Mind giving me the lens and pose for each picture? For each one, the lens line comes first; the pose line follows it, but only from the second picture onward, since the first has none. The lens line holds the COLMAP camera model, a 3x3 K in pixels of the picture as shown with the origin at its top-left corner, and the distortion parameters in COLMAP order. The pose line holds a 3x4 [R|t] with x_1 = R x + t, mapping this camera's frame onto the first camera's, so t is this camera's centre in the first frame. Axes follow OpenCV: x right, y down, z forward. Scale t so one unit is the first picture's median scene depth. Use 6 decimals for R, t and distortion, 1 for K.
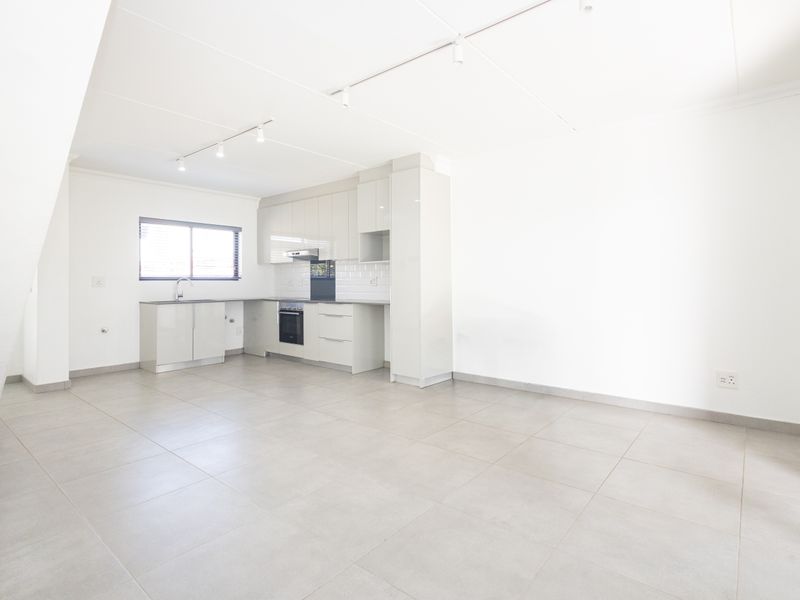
lens RADIAL K [[417.7, 0, 407.0], [0, 417.7, 281.0], [0, 0, 1]] dist [0.012721, -0.000012]
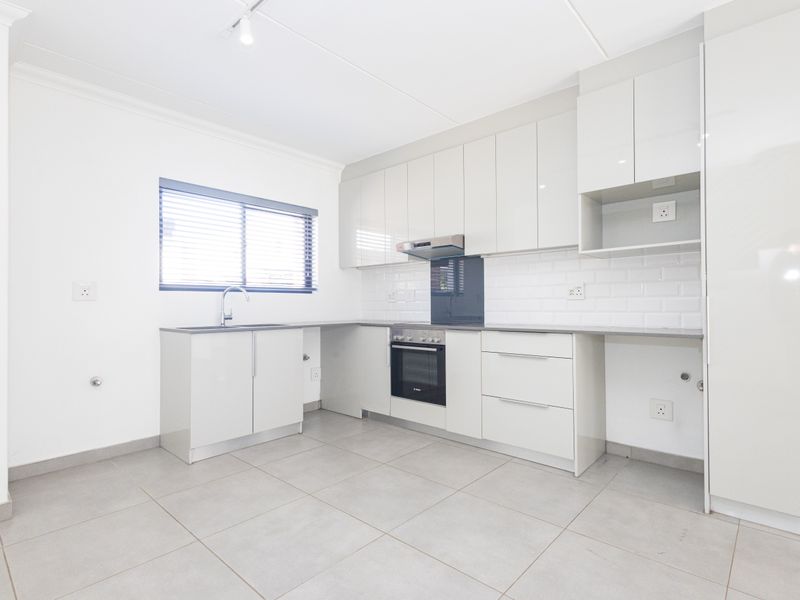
lens RADIAL K [[417.7, 0, 403.2], [0, 417.7, 298.5], [0, 0, 1]] dist [0.012721, -0.000012]
pose [[0.998840, -0.002420, -0.048091, -0.269757], [0.002015, 0.999962, -0.008472, 0.014020], [0.048110, 0.008365, 0.998807, 0.431467]]
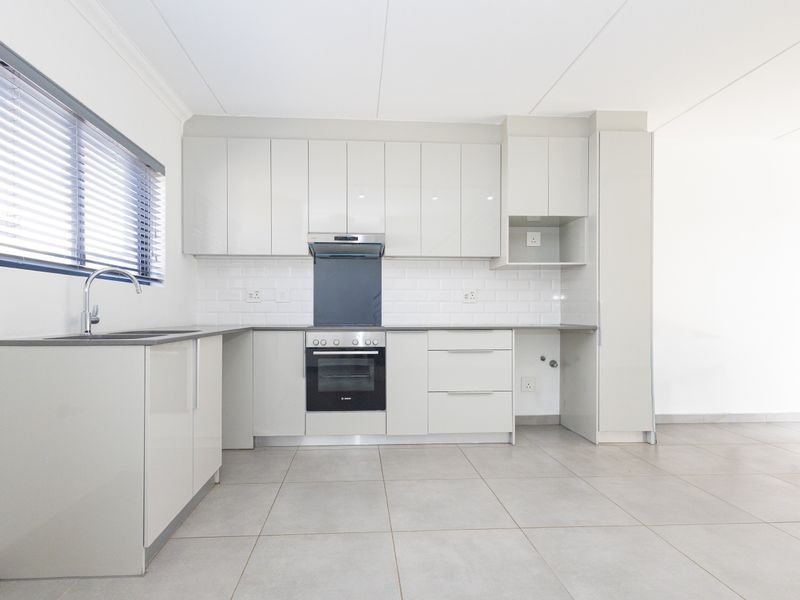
lens RADIAL K [[417.7, 0, 404.9], [0, 417.7, 312.4], [0, 0, 1]] dist [0.012721, -0.000012]
pose [[0.733159, 0.005312, 0.680036, -0.579613], [-0.009403, 0.999953, 0.002326, 0.025561], [-0.679992, -0.008100, 0.733175, 0.577374]]
